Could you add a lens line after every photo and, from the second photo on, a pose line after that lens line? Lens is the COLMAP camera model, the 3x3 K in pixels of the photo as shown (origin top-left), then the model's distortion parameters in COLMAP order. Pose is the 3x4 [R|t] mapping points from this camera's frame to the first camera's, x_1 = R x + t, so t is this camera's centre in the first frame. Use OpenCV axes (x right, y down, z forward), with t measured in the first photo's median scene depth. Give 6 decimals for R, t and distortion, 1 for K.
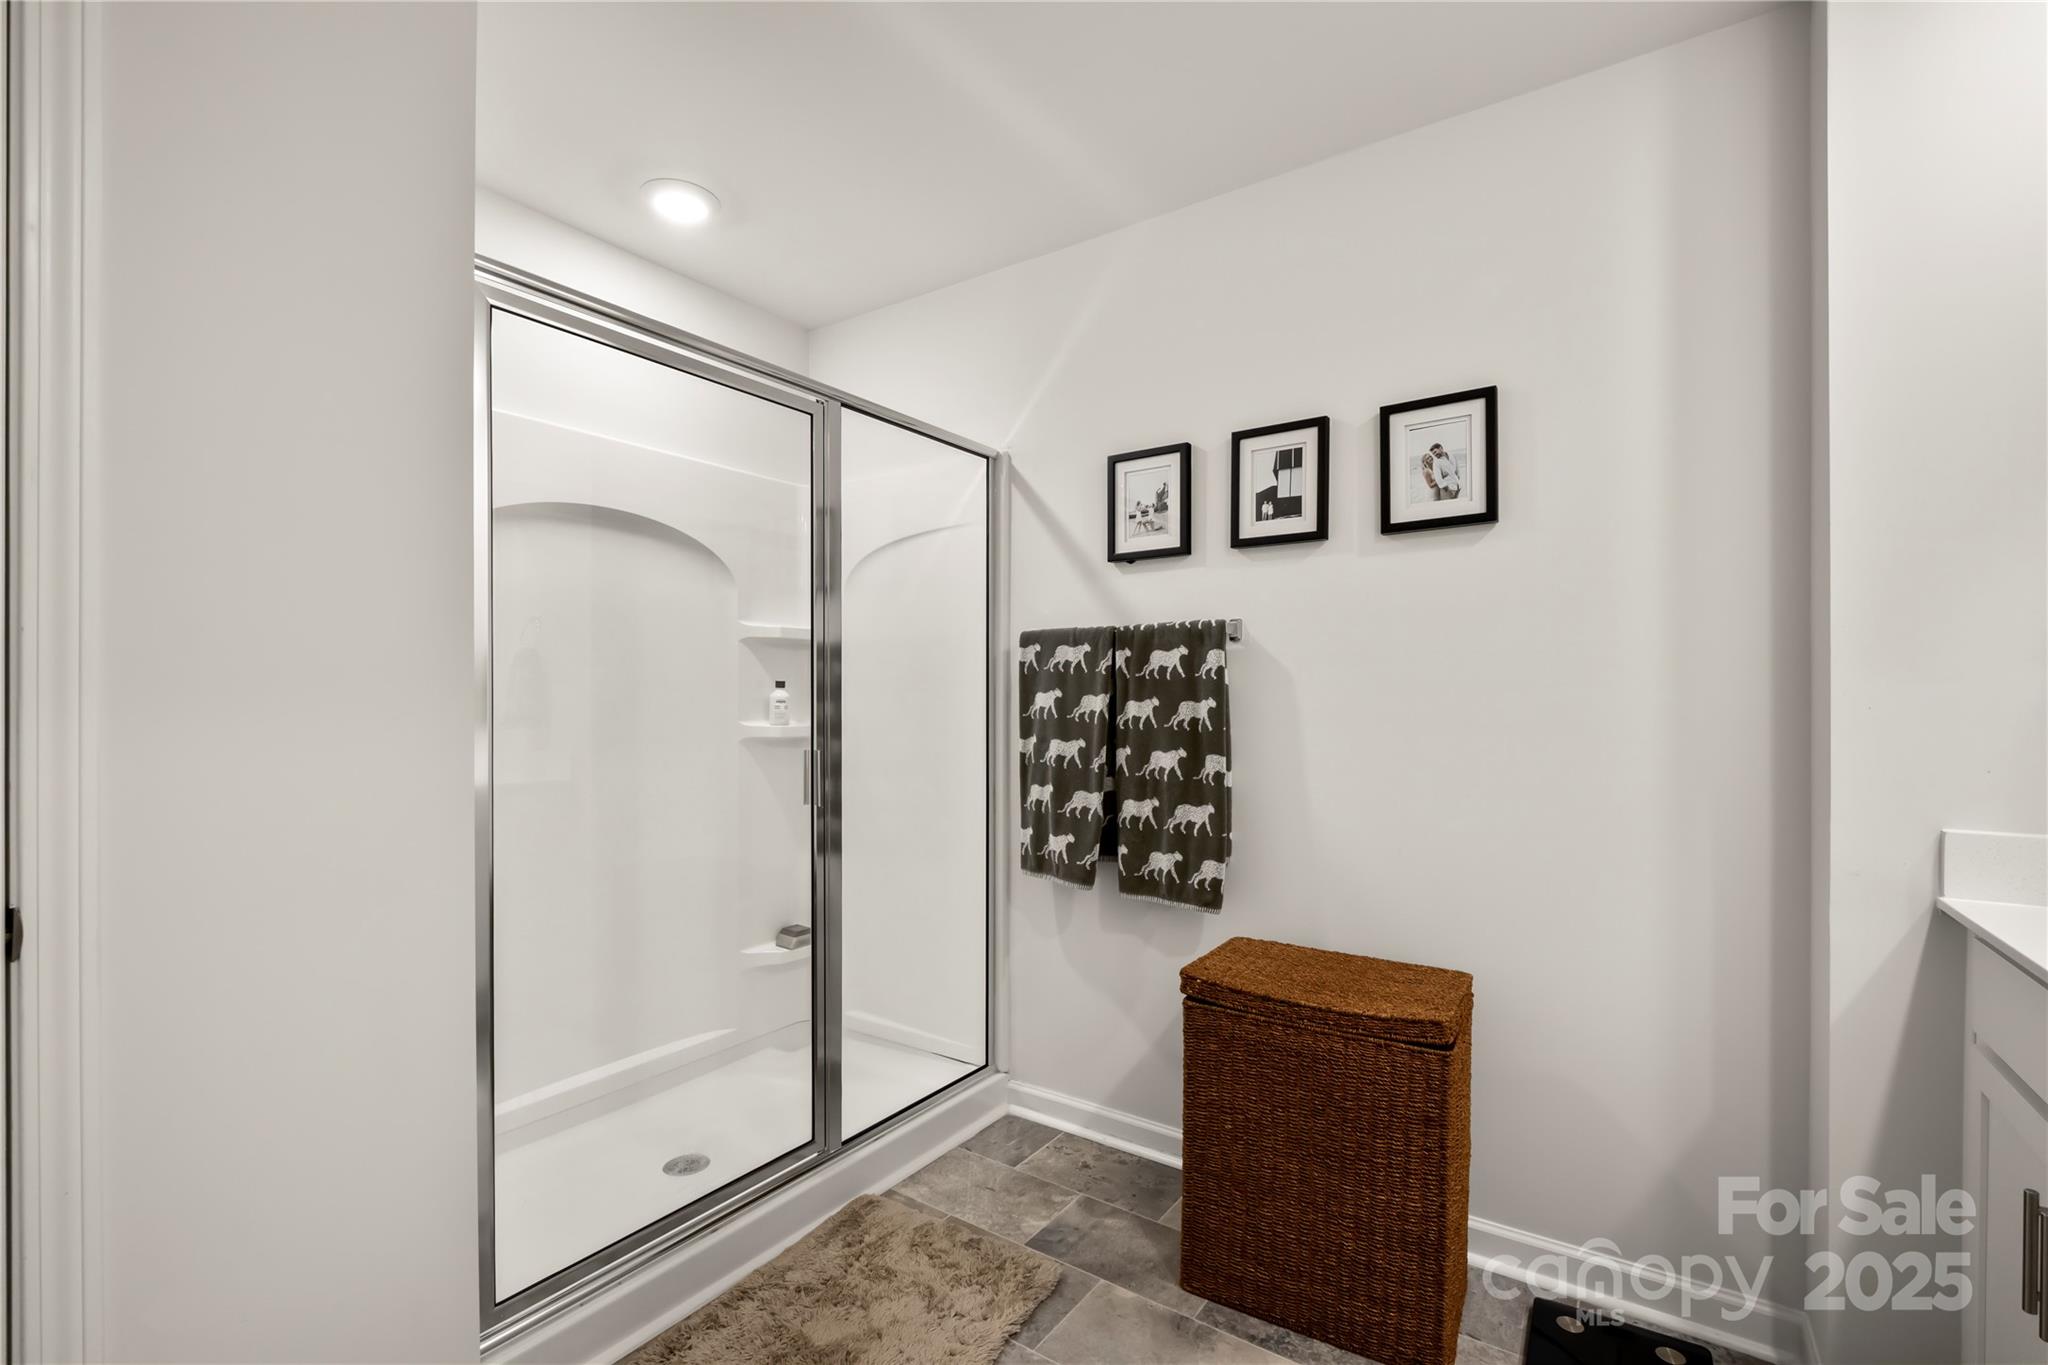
lens RADIAL K [[899.3, 0, 1030.6], [0, 899.3, 698.8], [0, 0, 1]] dist [0.002330, -0.005408]
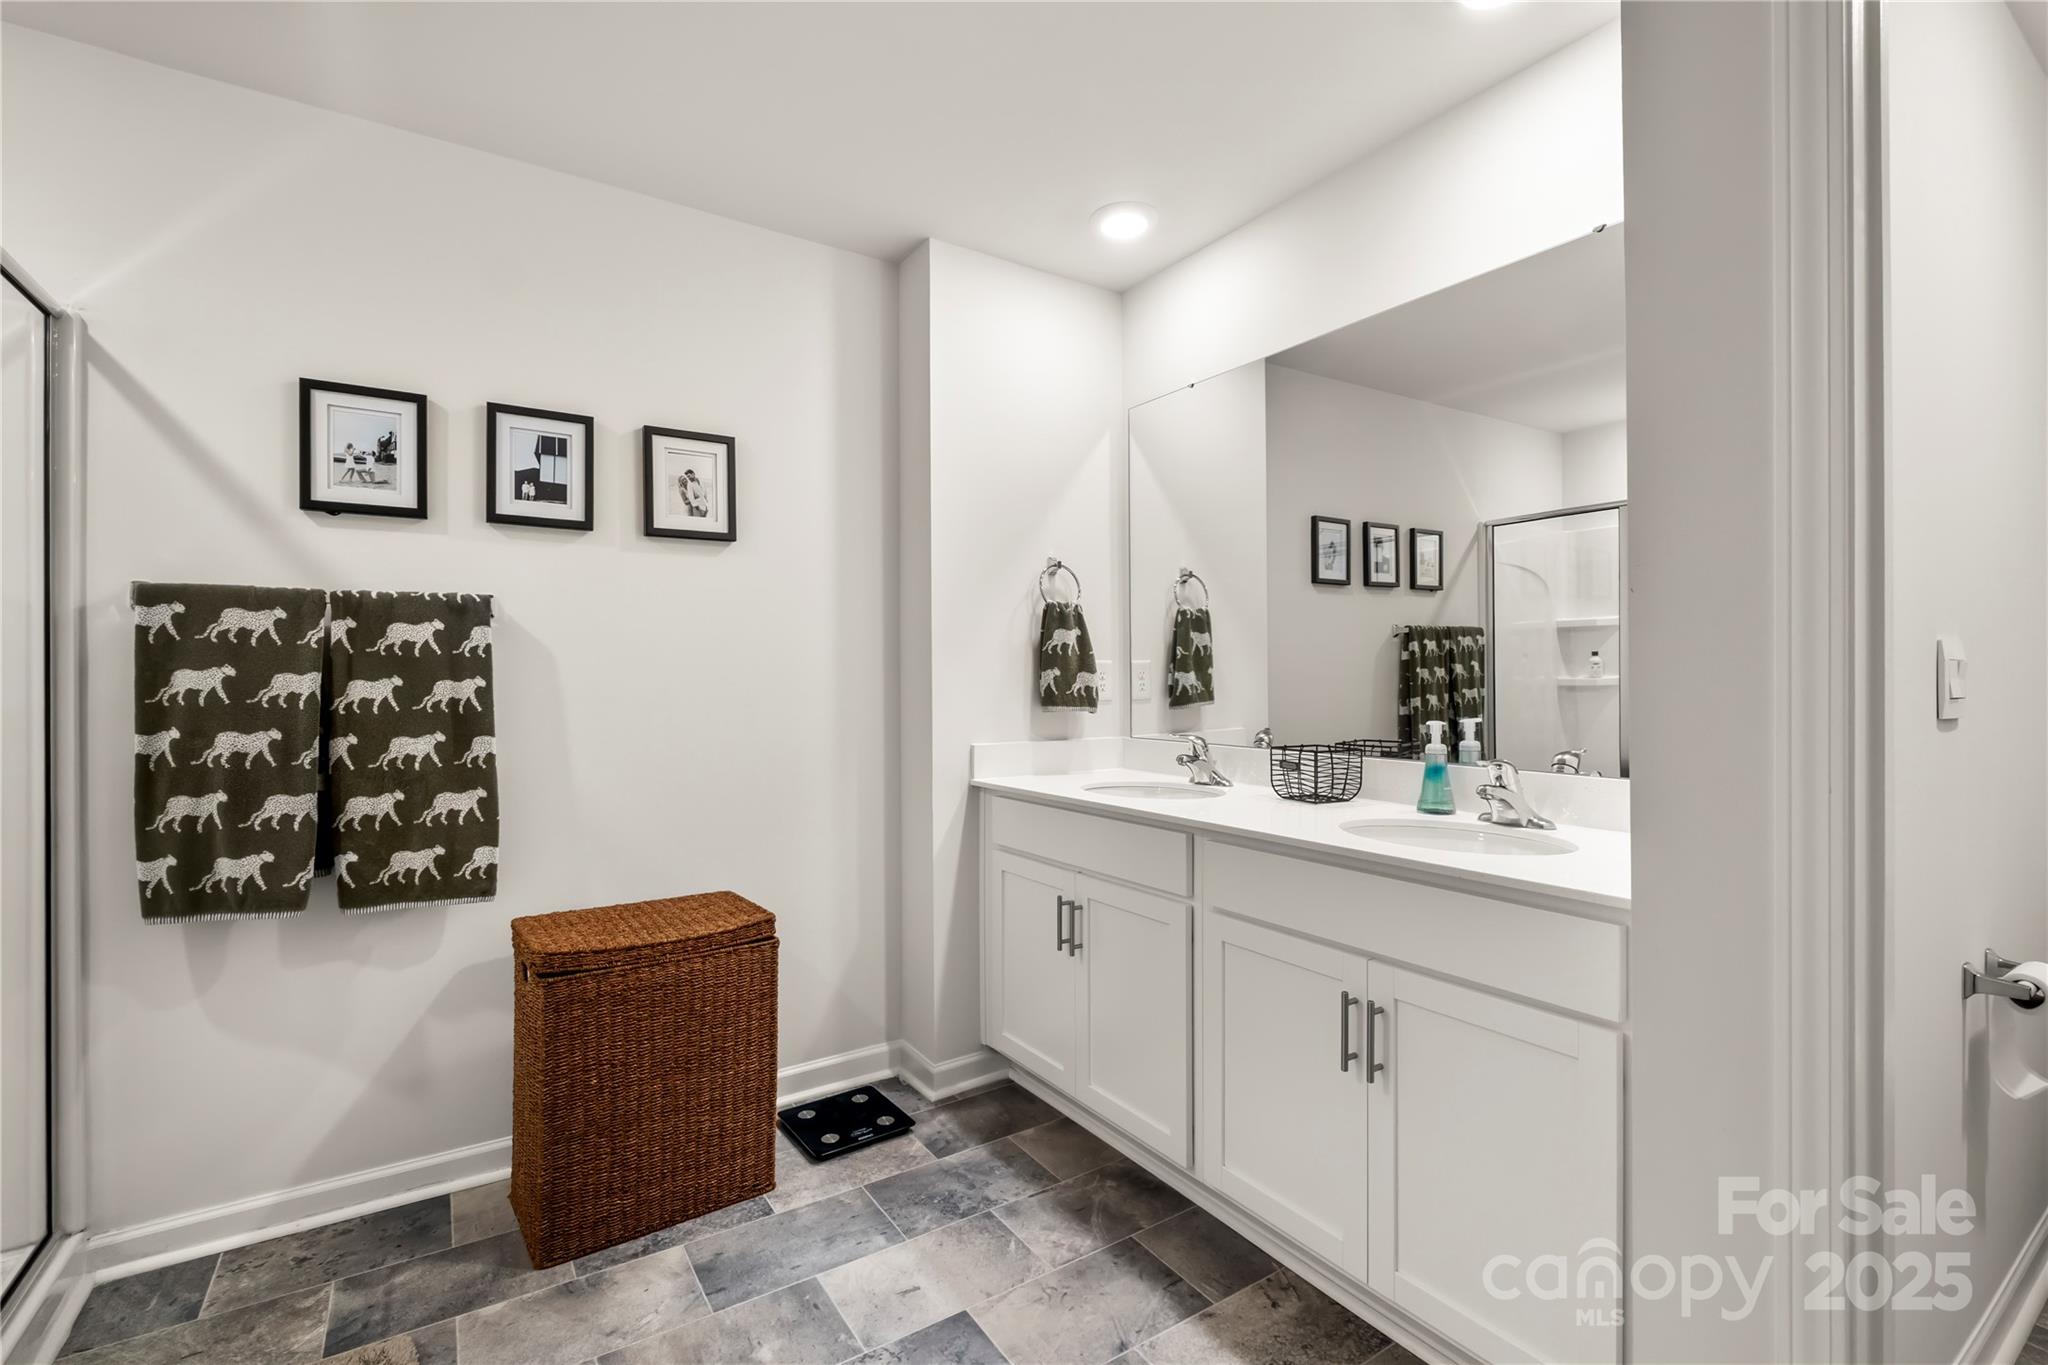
lens RADIAL K [[885.9, 0, 1026.2], [0, 885.9, 677.2], [0, 0, 1]] dist [0.001452, -0.004528]
pose [[0.378006, 0.000518, 0.925803, -0.438452], [0.002993, 0.999994, -0.001781, 0.002809], [-0.925798, 0.003444, 0.378002, 0.106617]]
